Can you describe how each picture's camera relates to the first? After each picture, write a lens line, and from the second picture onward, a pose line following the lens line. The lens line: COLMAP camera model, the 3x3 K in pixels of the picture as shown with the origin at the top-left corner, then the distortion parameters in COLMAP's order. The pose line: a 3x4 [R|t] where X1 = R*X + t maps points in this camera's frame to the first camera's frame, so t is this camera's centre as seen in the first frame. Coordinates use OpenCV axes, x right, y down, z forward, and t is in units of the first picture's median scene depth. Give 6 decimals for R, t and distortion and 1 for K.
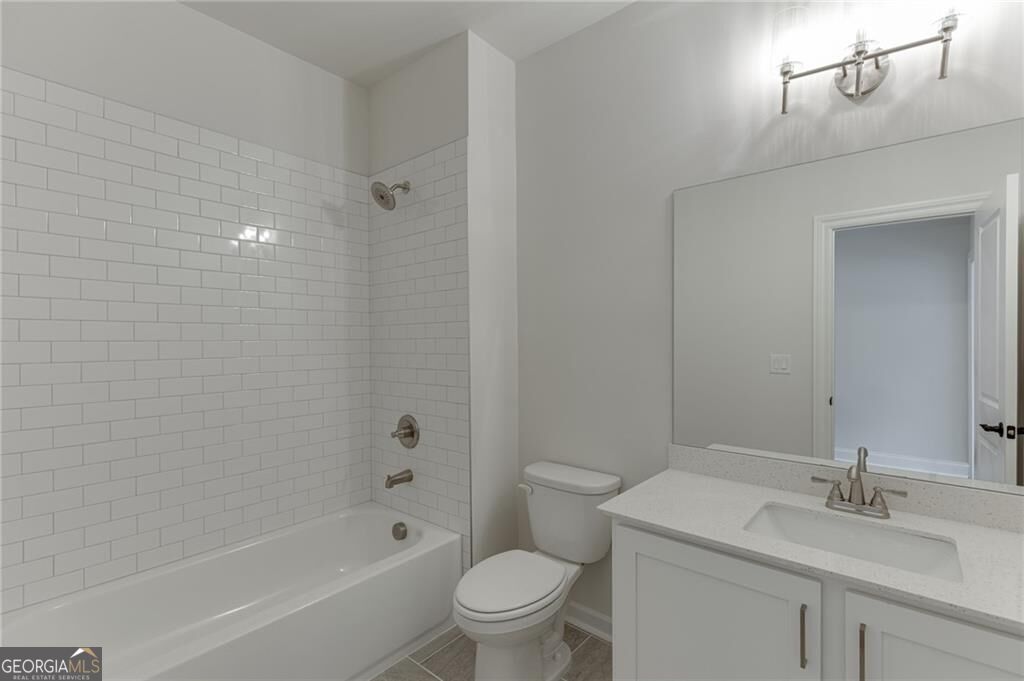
lens RADIAL K [[461.4, 0, 512.0], [0, 461.4, 340.5], [0, 0, 1]] dist [-0.000027, 0.000033]
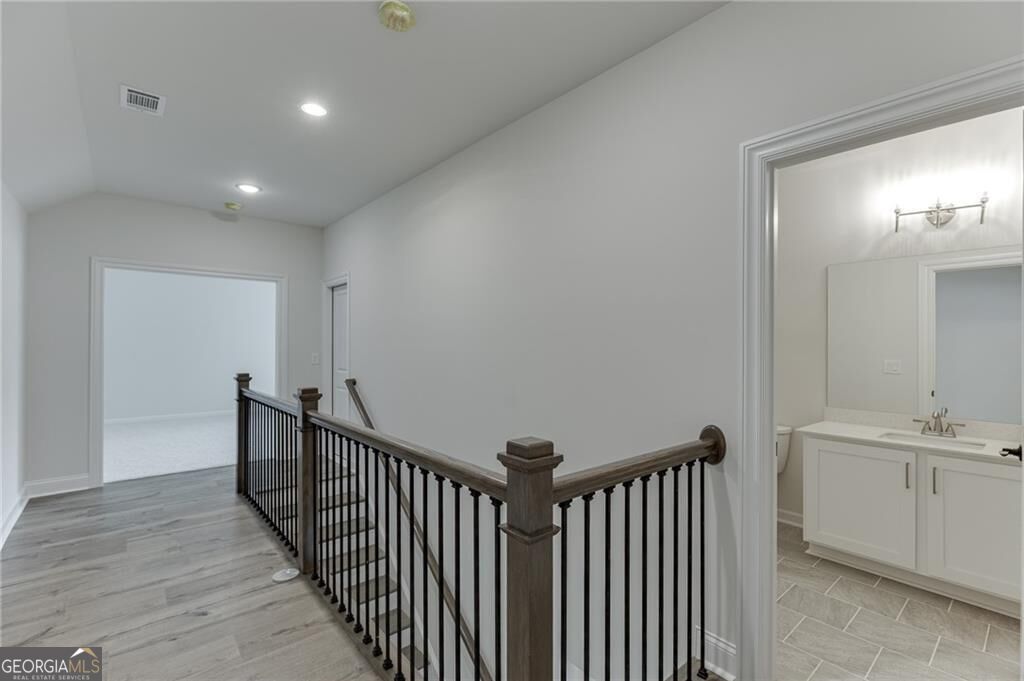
lens RADIAL K [[461.4, 0, 512.0], [0, 461.4, 340.5], [0, 0, 1]] dist [-0.000027, 0.000033]
pose [[0.987836, 0.006153, -0.155376, -0.740738], [-0.008550, 0.999854, -0.014764, 0.006094], [0.155263, 0.015913, 0.987745, -1.222391]]
